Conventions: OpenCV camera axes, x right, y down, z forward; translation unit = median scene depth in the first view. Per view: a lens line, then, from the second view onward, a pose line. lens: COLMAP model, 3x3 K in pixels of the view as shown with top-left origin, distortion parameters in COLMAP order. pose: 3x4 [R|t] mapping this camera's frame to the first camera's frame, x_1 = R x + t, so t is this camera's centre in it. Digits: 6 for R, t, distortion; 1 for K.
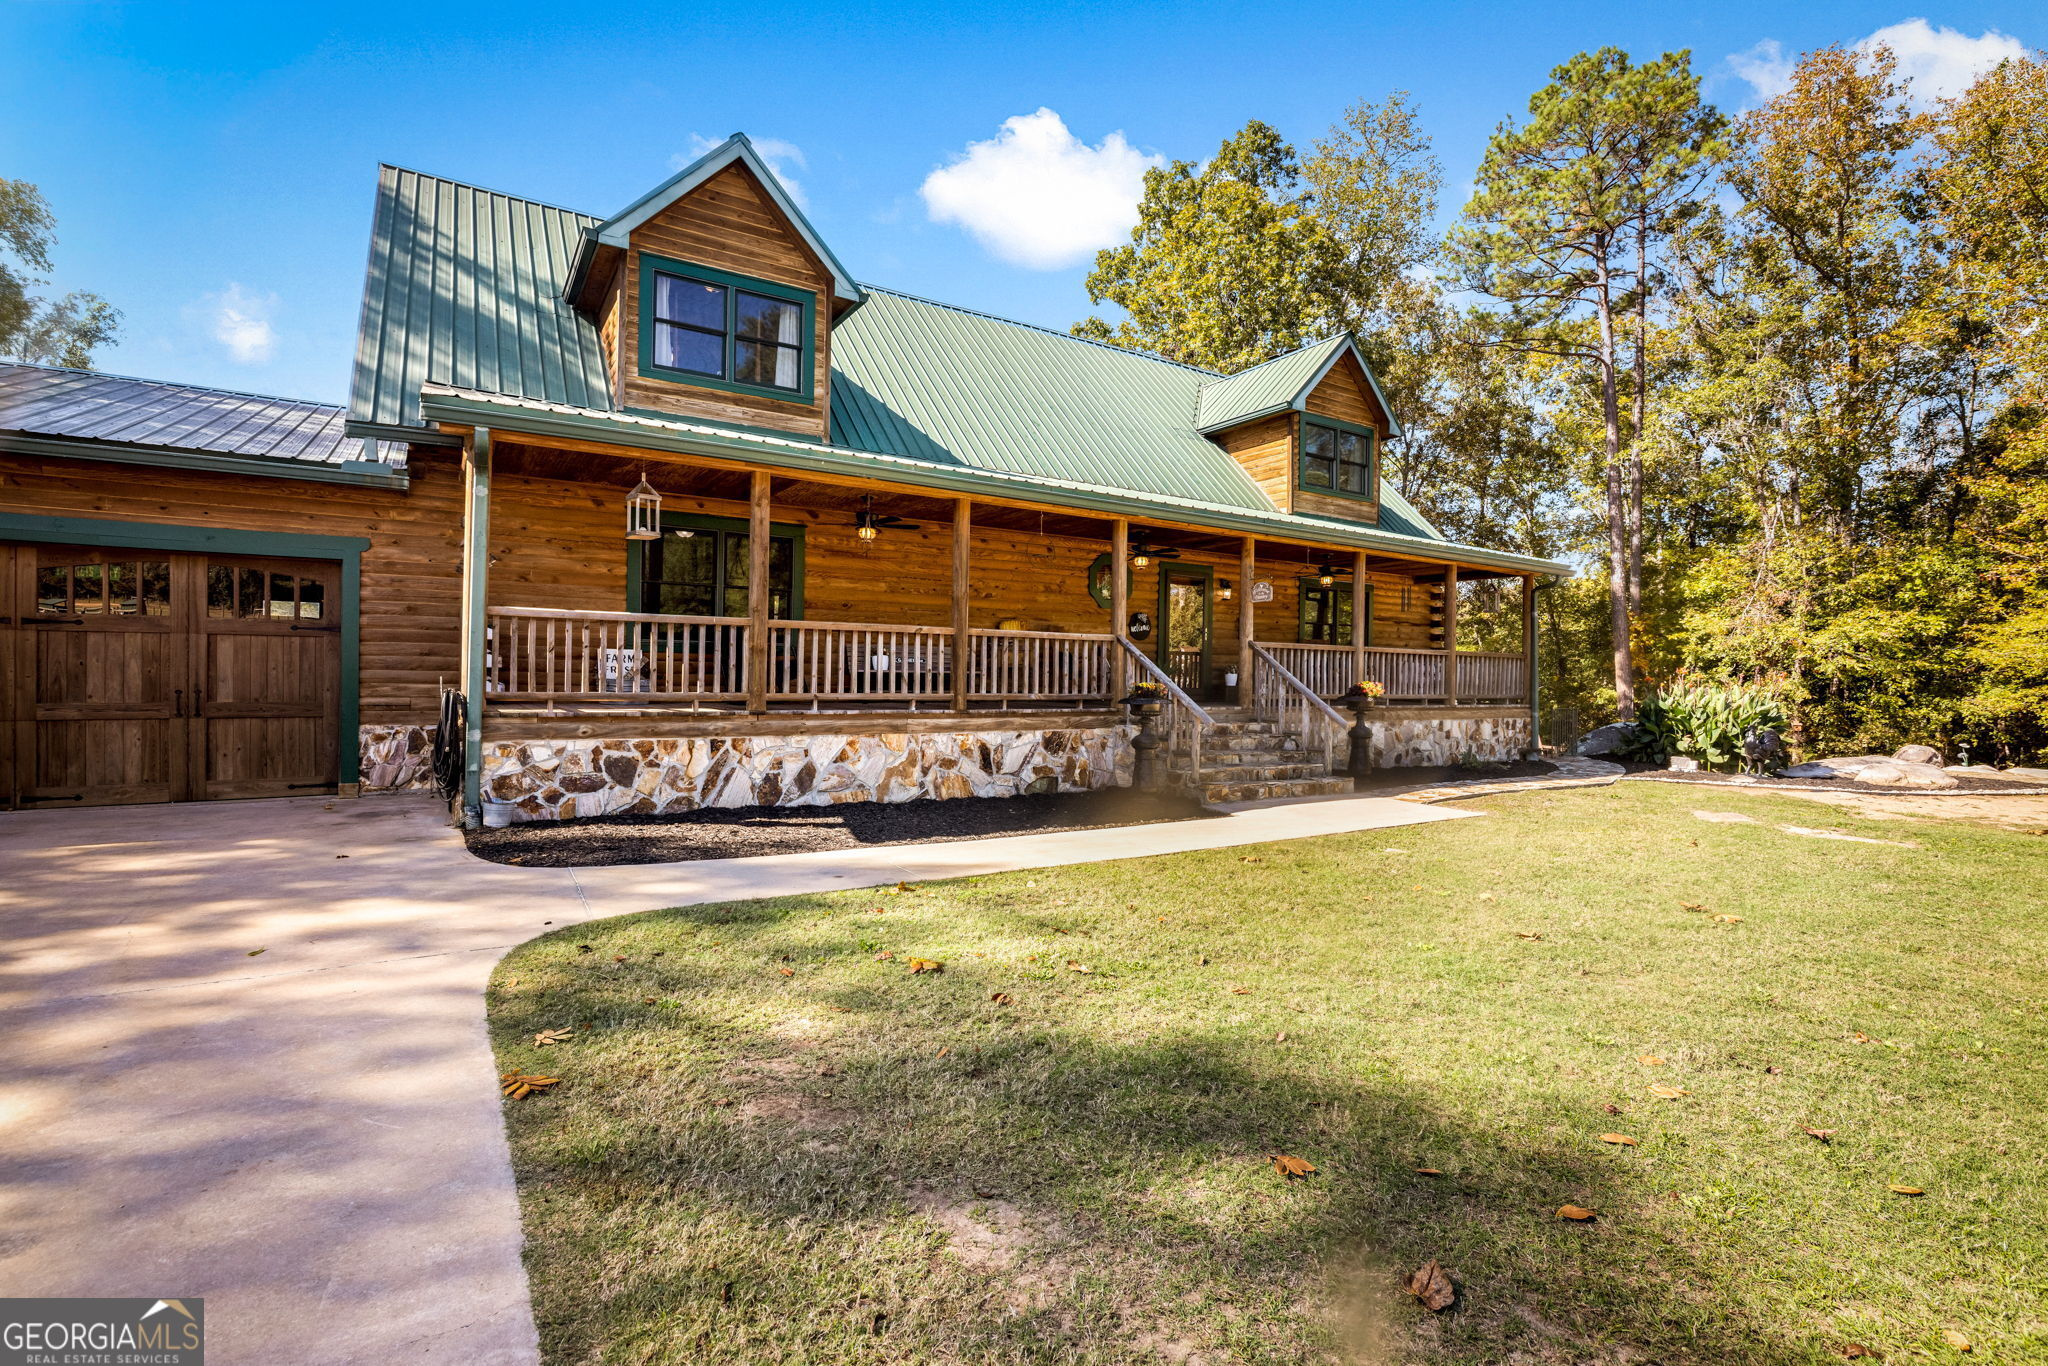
lens RADIAL K [[941.7, 0, 1023.7], [0, 941.7, 681.8], [0, 0, 1]] dist [-0.020435, 0.000418]
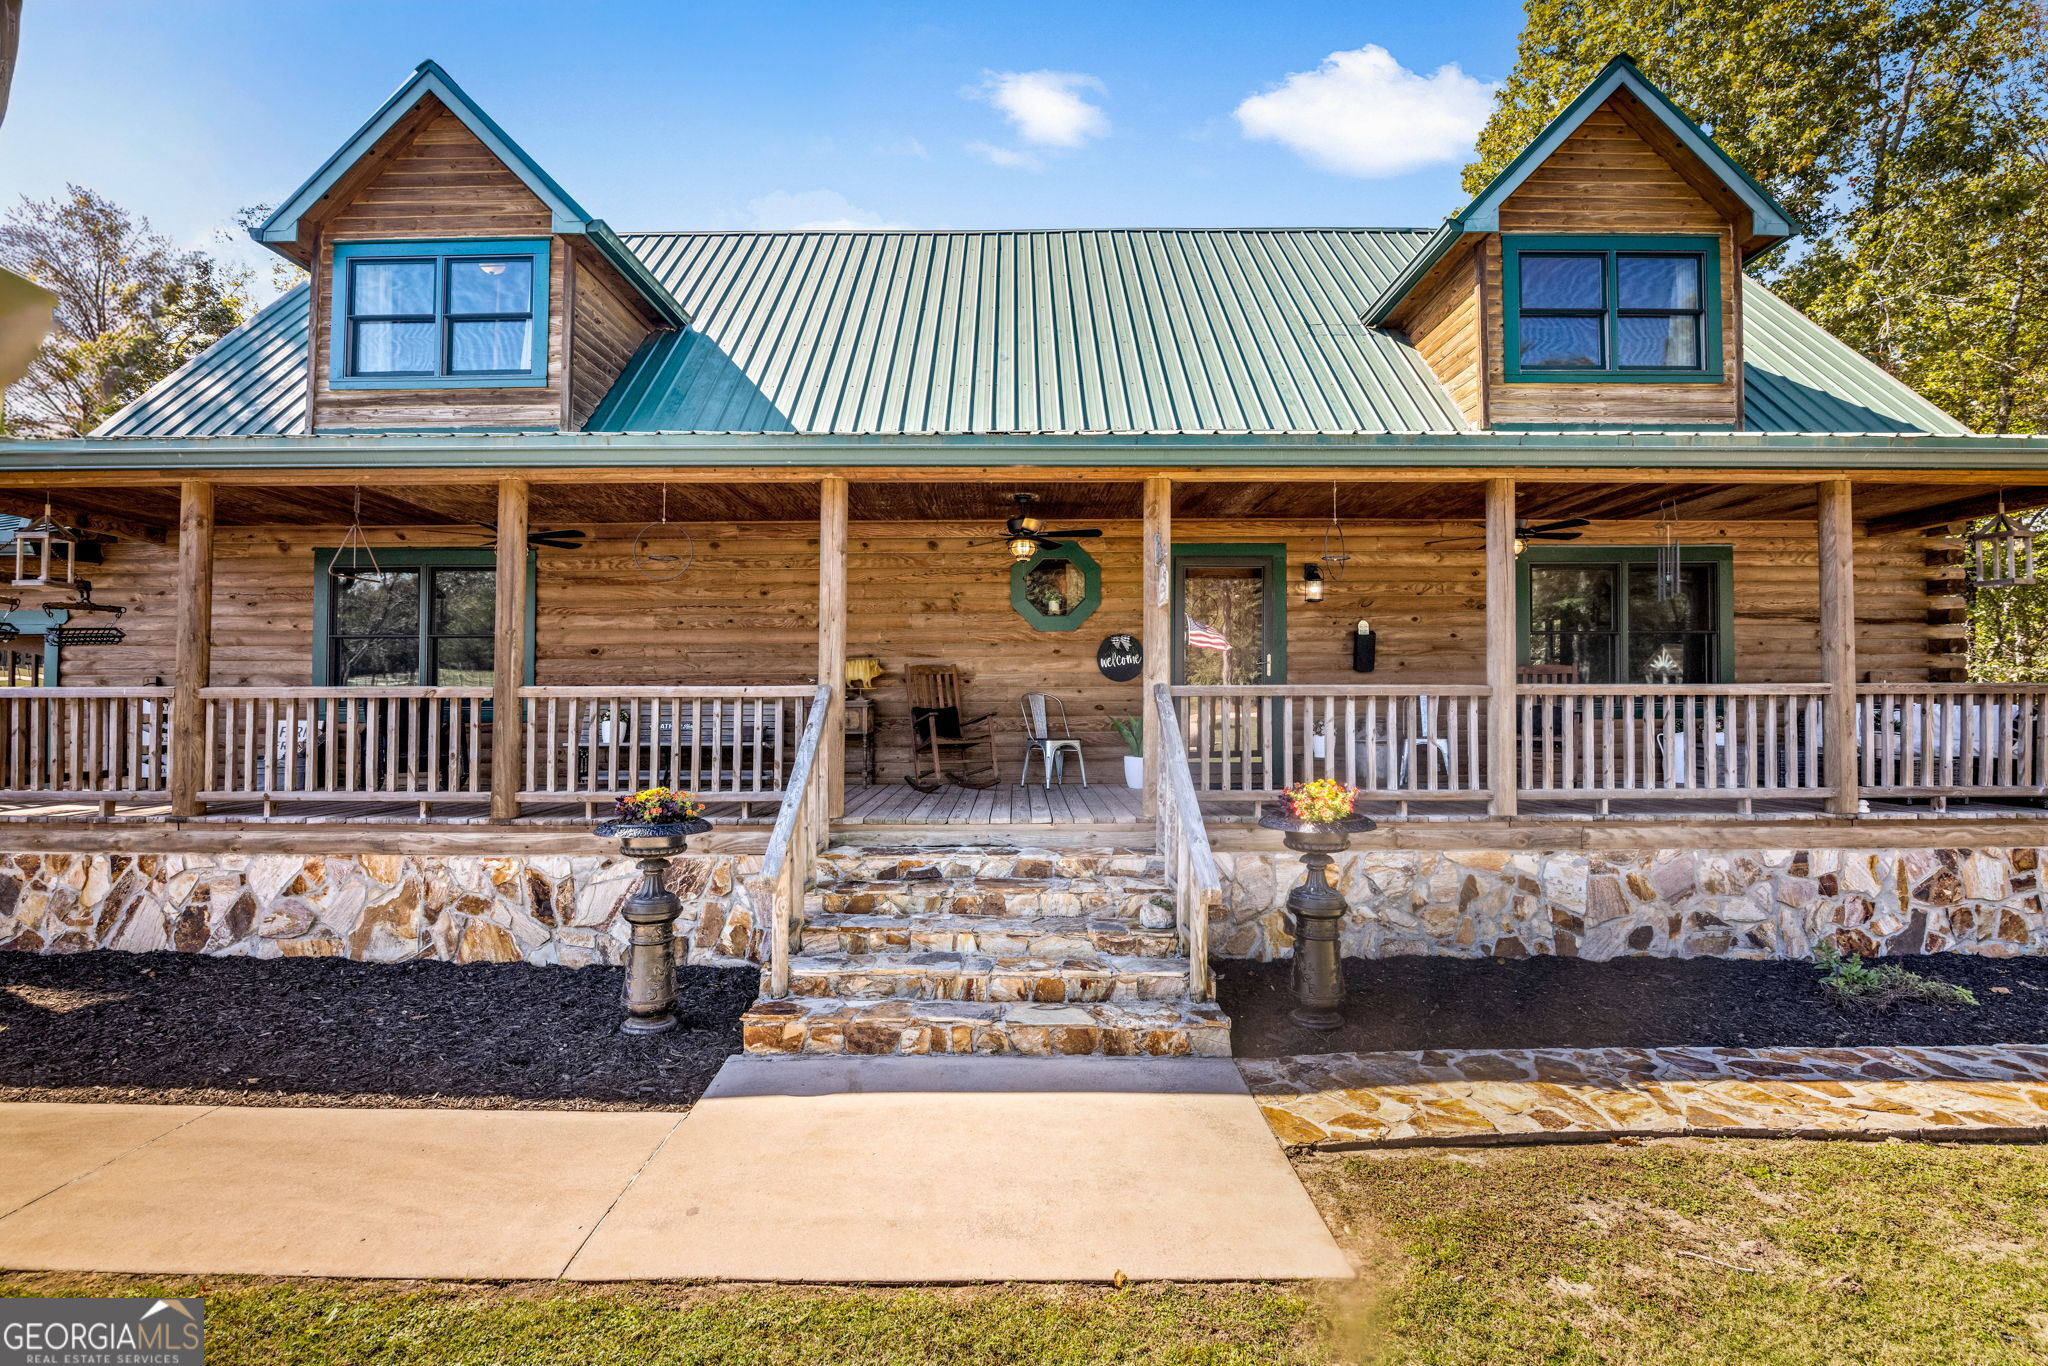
lens RADIAL K [[941.7, 0, 1022.9], [0, 941.7, 673.9], [0, 0, 1]] dist [-0.020435, 0.000418]
pose [[0.836843, -0.029154, -0.546666, 0.579495], [0.011015, 0.999275, -0.036431, -0.040539], [0.547332, 0.024465, 0.836558, 0.692669]]
